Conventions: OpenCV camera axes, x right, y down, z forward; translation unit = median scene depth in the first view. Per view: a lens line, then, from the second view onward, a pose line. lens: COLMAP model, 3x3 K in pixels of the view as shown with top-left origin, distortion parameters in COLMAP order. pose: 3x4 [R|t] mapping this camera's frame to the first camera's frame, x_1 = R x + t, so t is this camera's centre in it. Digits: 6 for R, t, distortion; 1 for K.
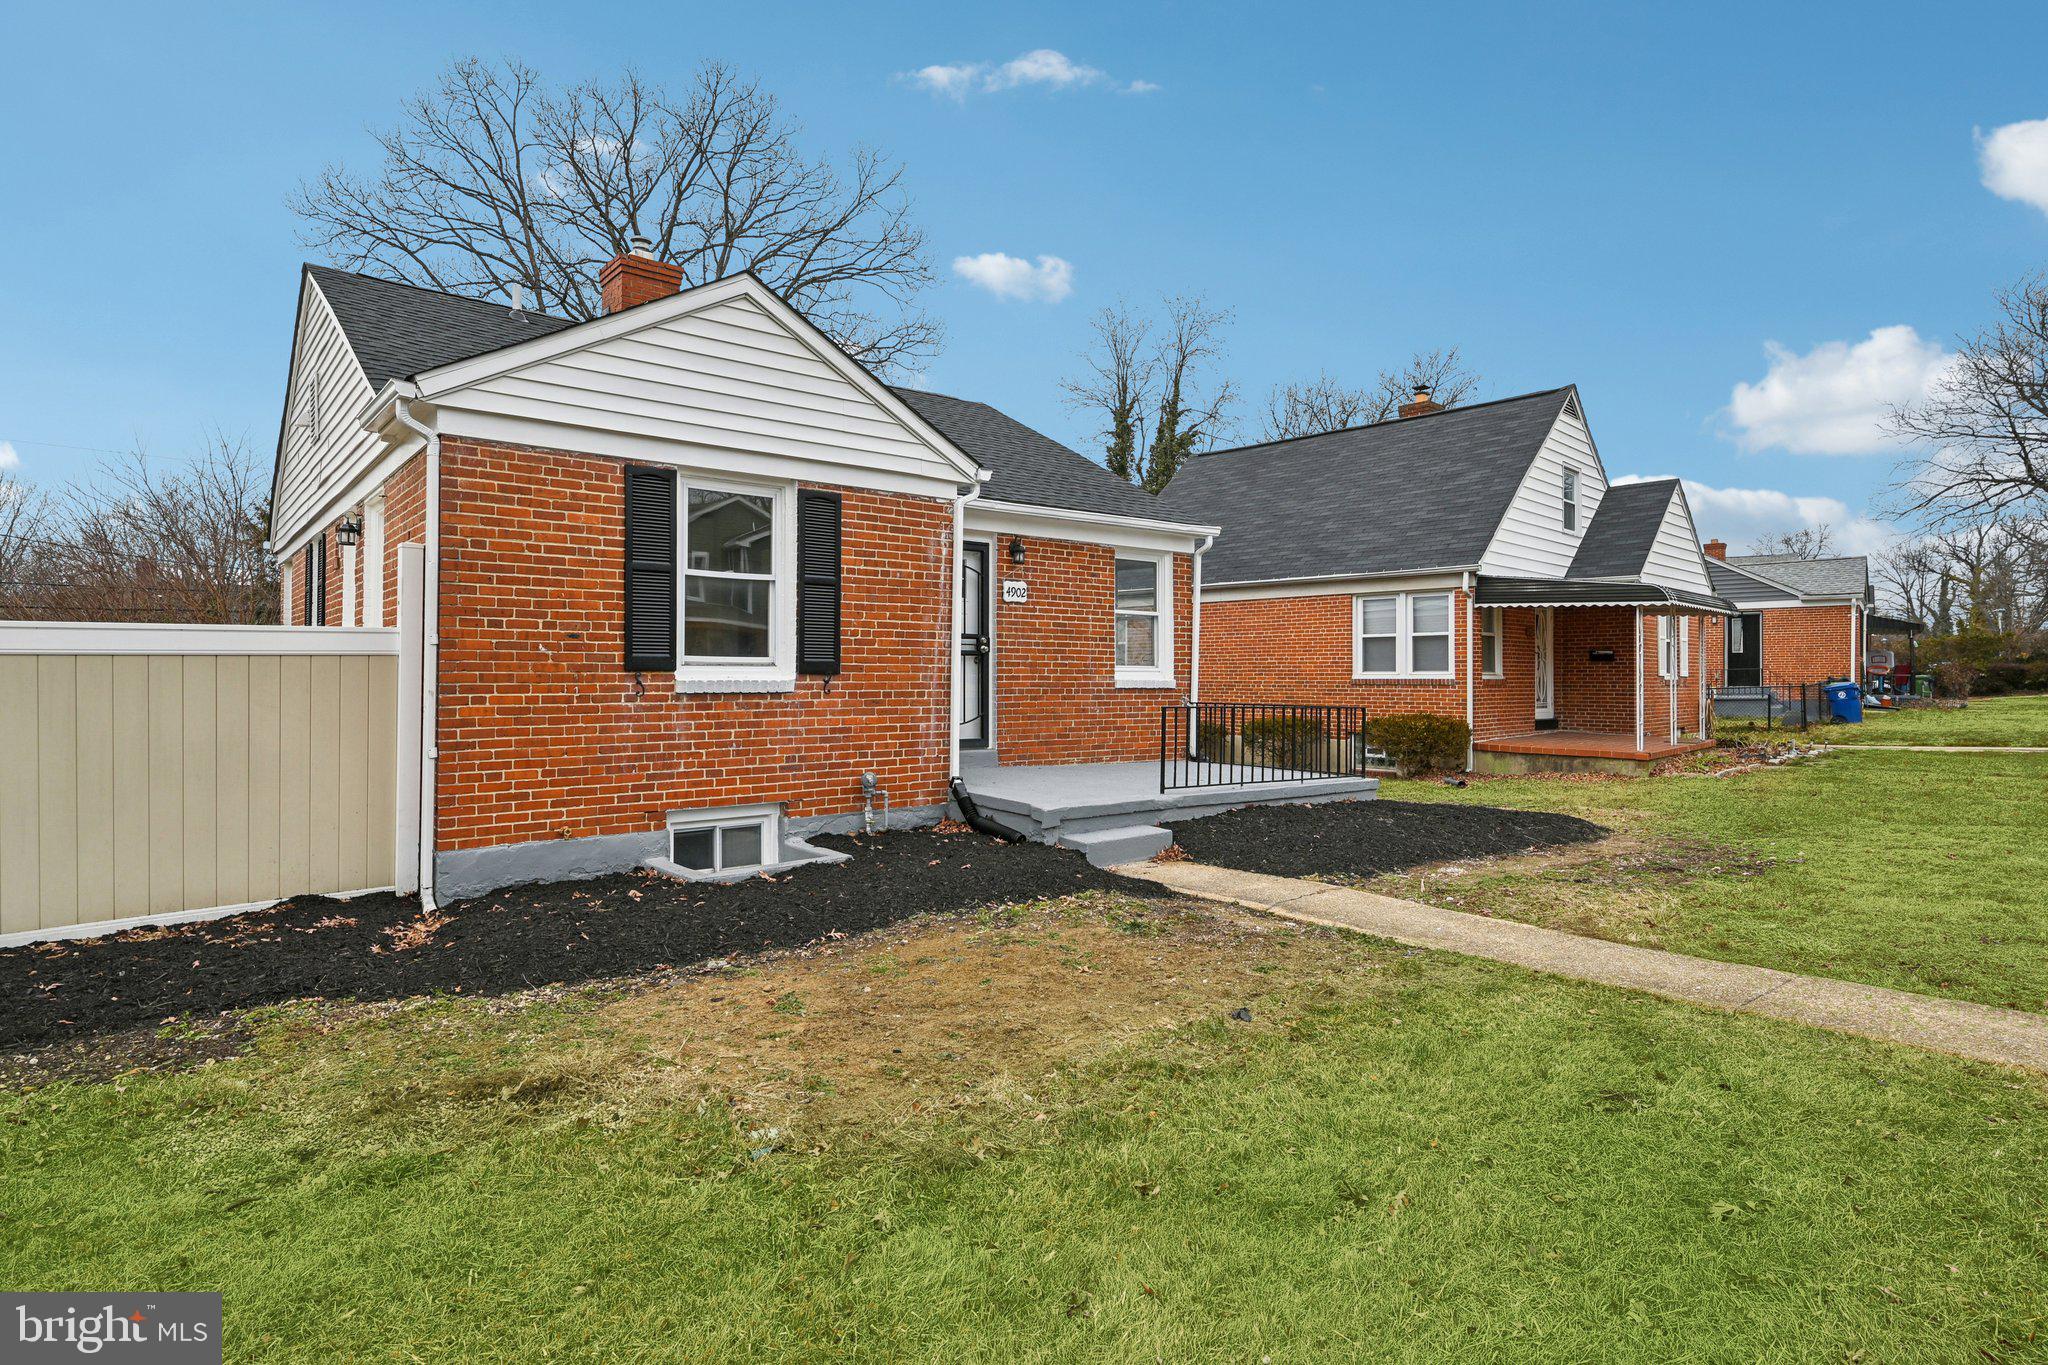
lens RADIAL K [[1076.6, 0, 1024.0], [0, 1076.6, 682.5], [0, 0, 1]] dist [-0.000650, 0.000159]
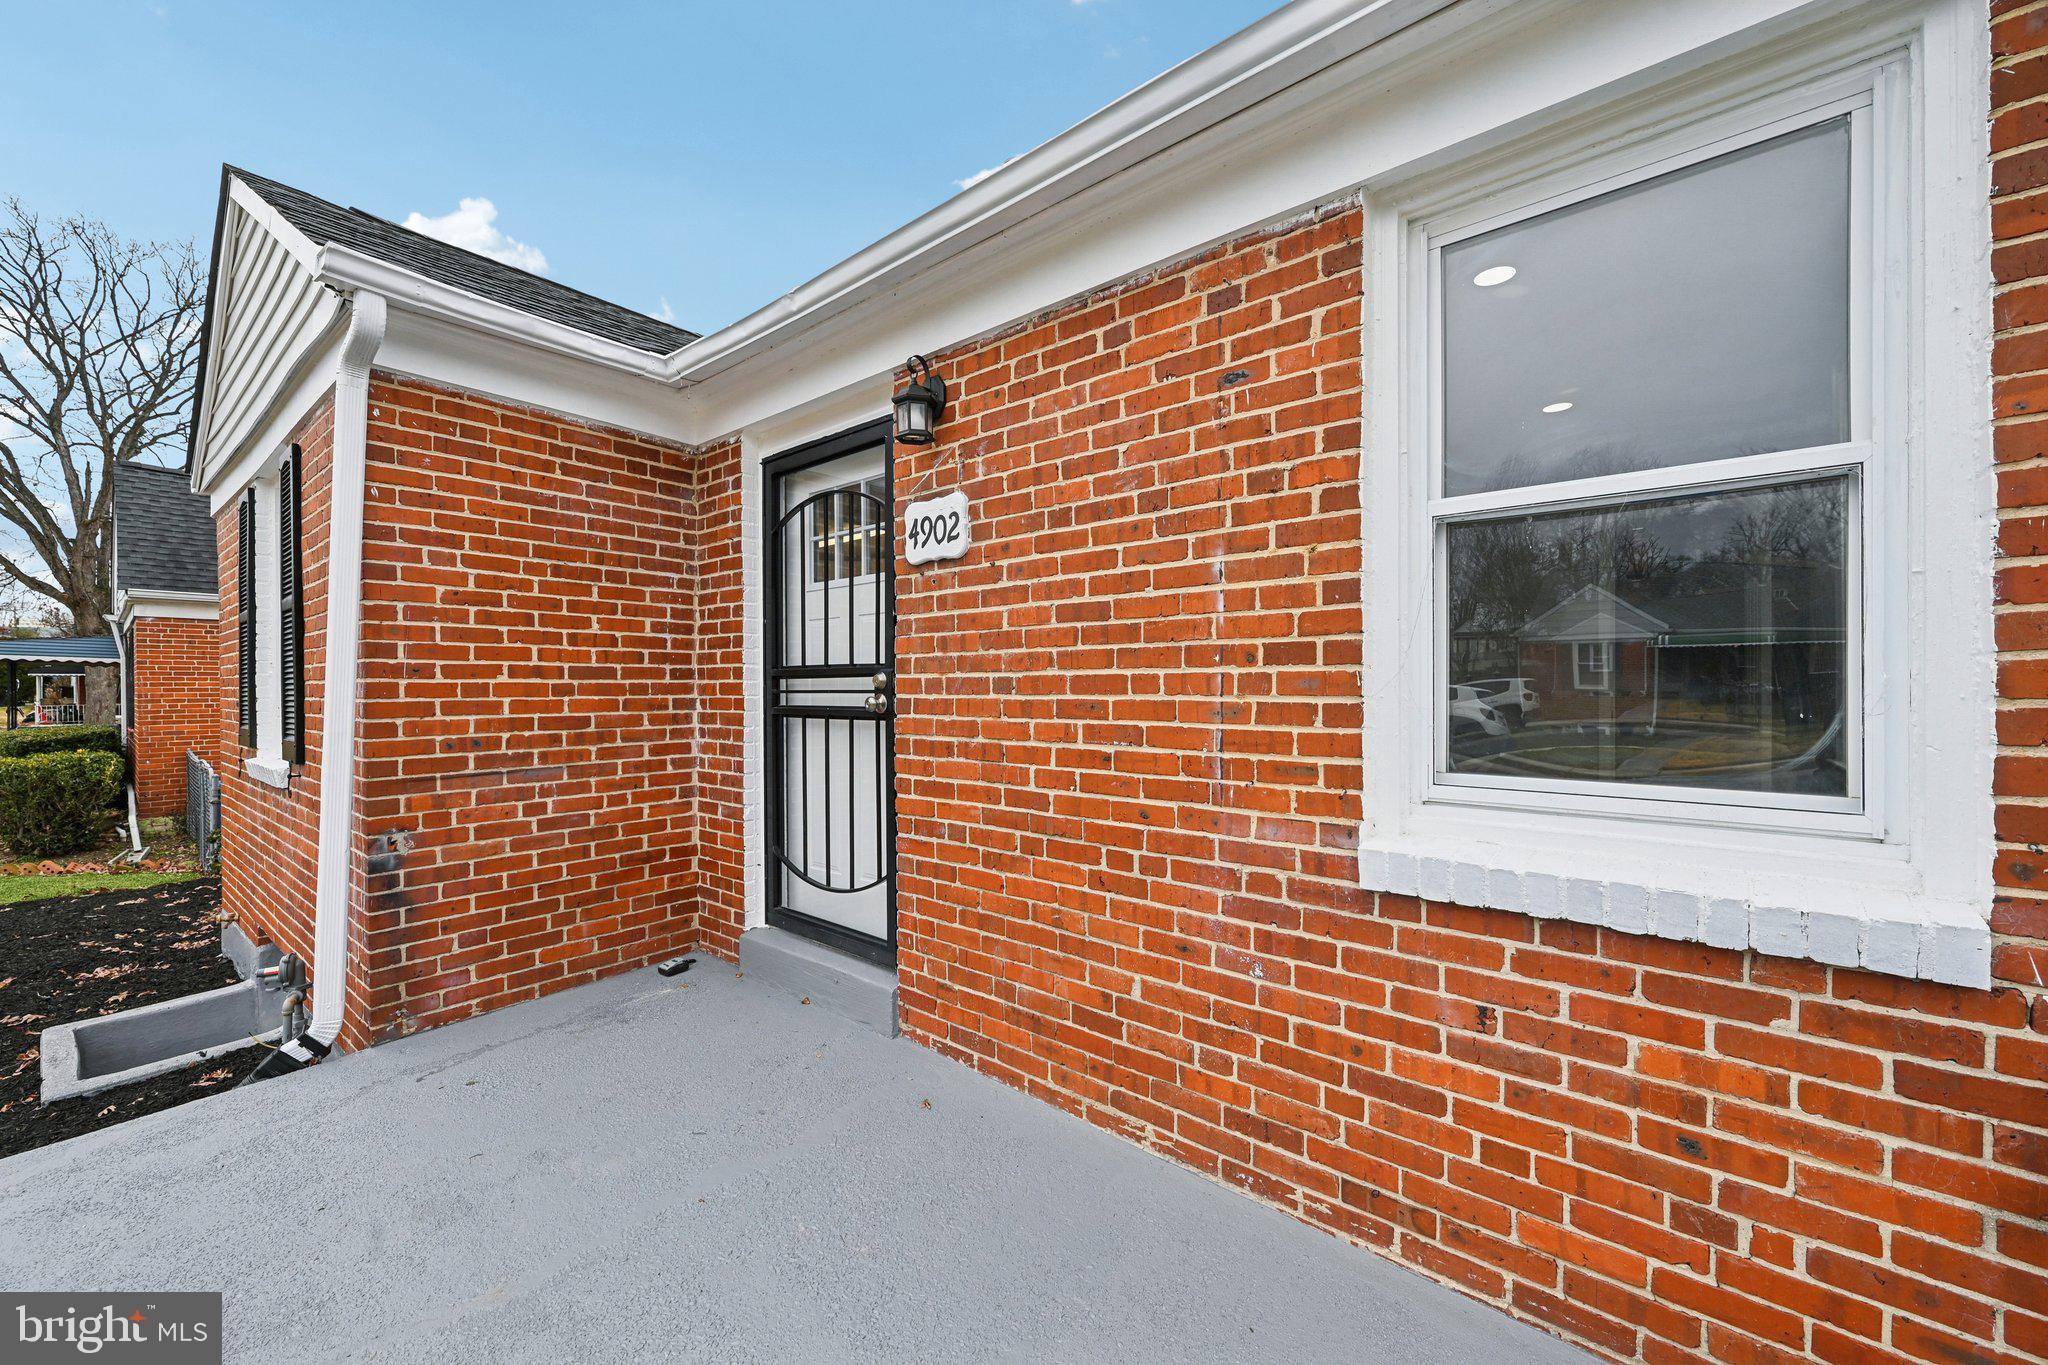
lens RADIAL K [[808.2, 0, 1025.5], [0, 808.2, 689.3], [0, 0, 1]] dist [-0.000836, -0.000098]
pose [[0.189452, 0.003828, -0.981883, 0.315876], [0.007139, 0.999961, 0.005276, -0.047622], [0.981864, -0.008009, 0.189417, 1.286514]]
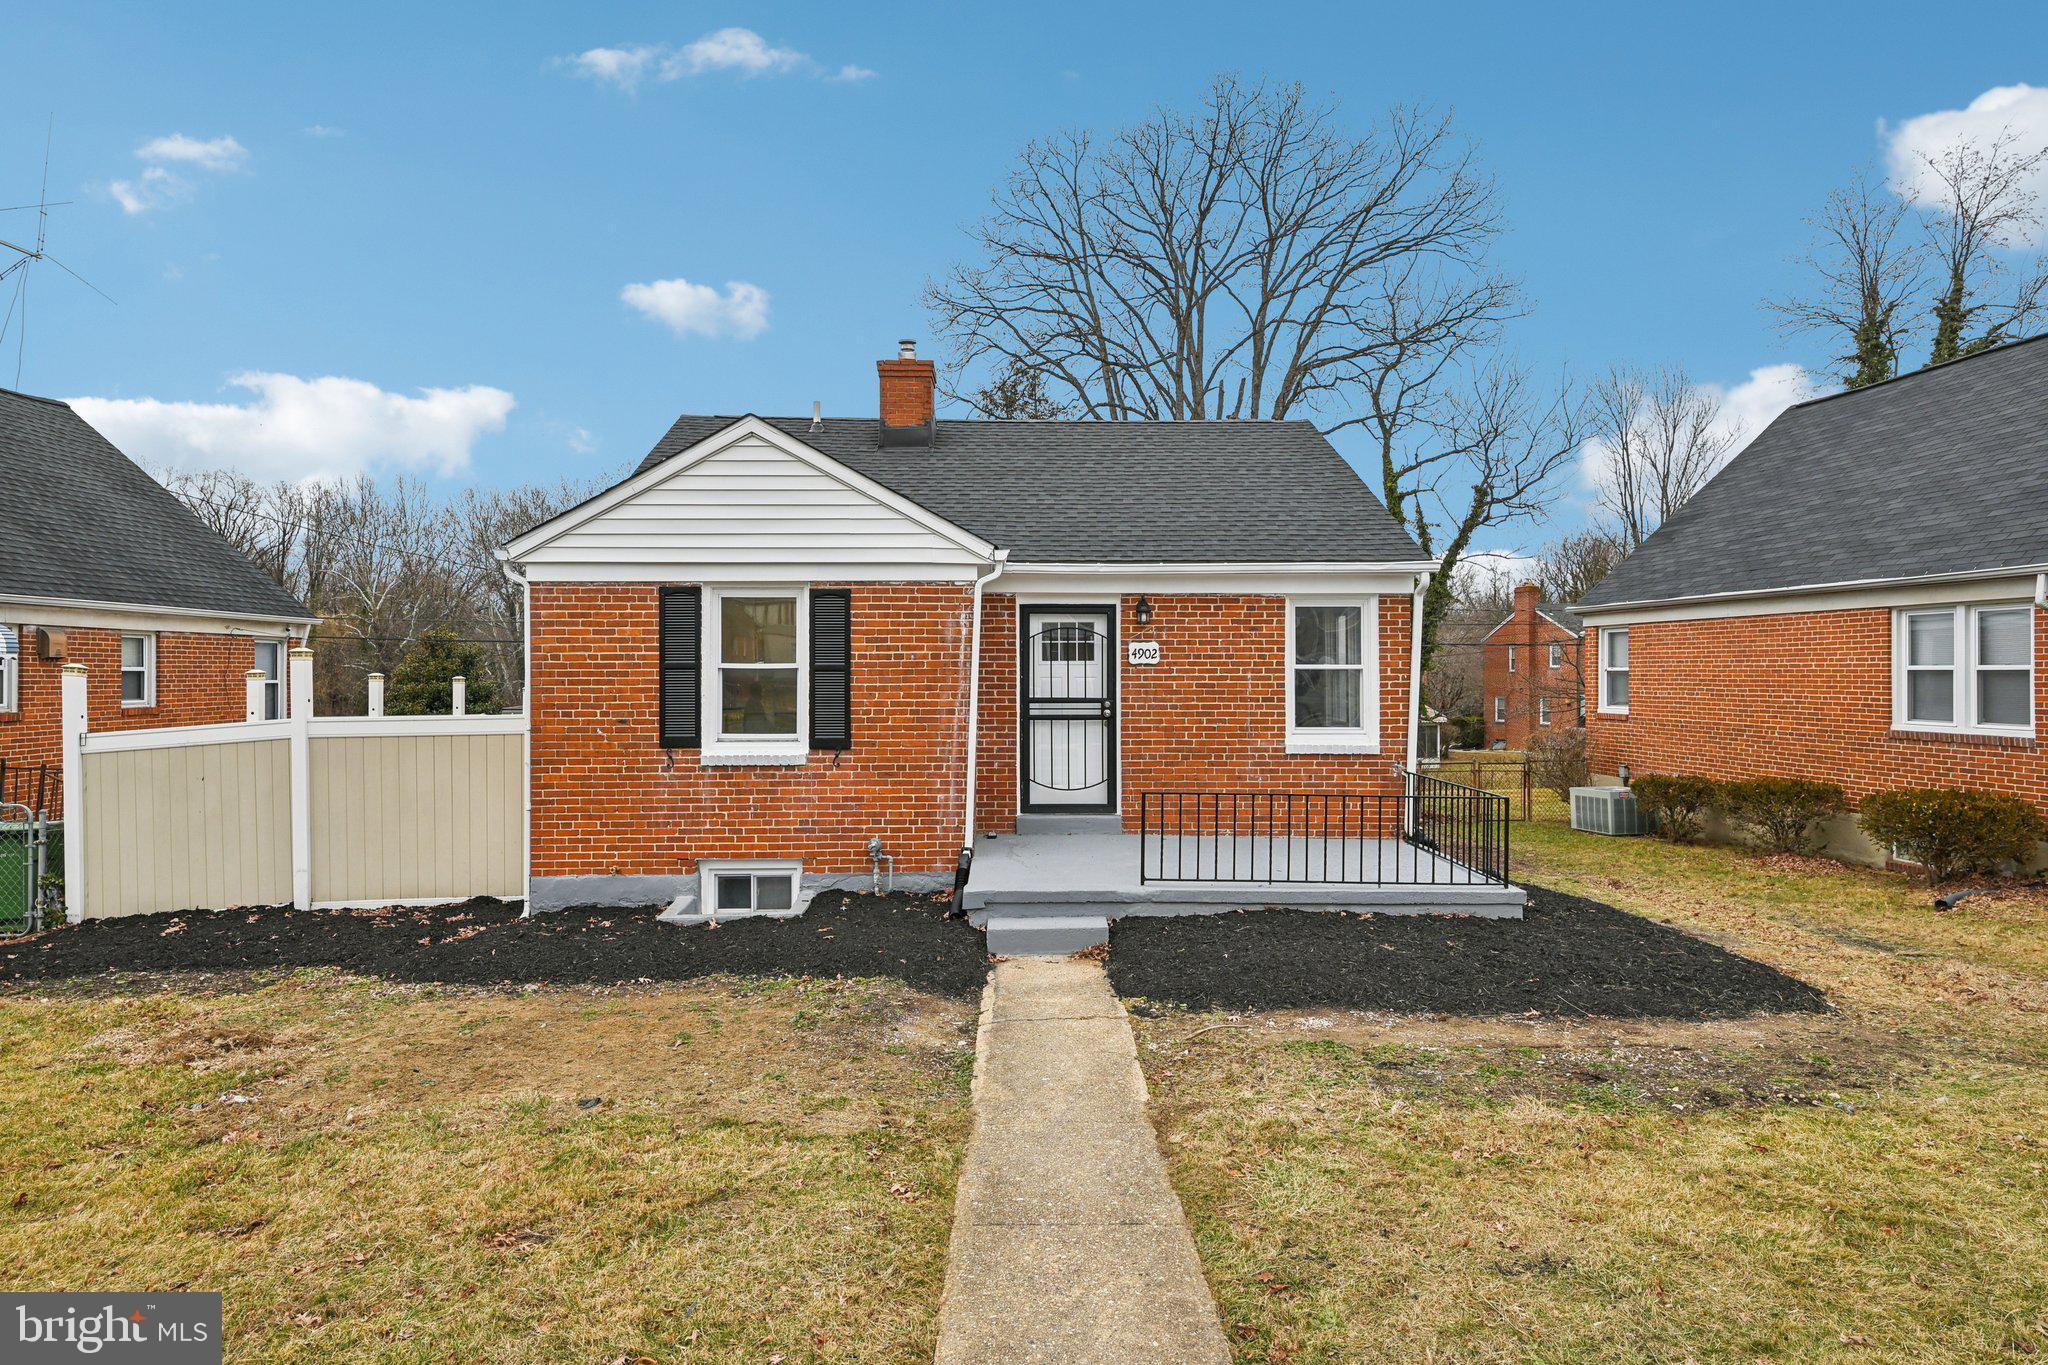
lens RADIAL K [[1160.5, 0, 1025.6], [0, 1160.5, 692.7], [0, 0, 1]] dist [-0.001806, 0.000772]
pose [[0.787102, 0.008156, -0.616769, 0.717901], [0.000552, 0.999903, 0.013926, -0.083331], [0.616823, -0.011301, 0.787021, 0.159037]]
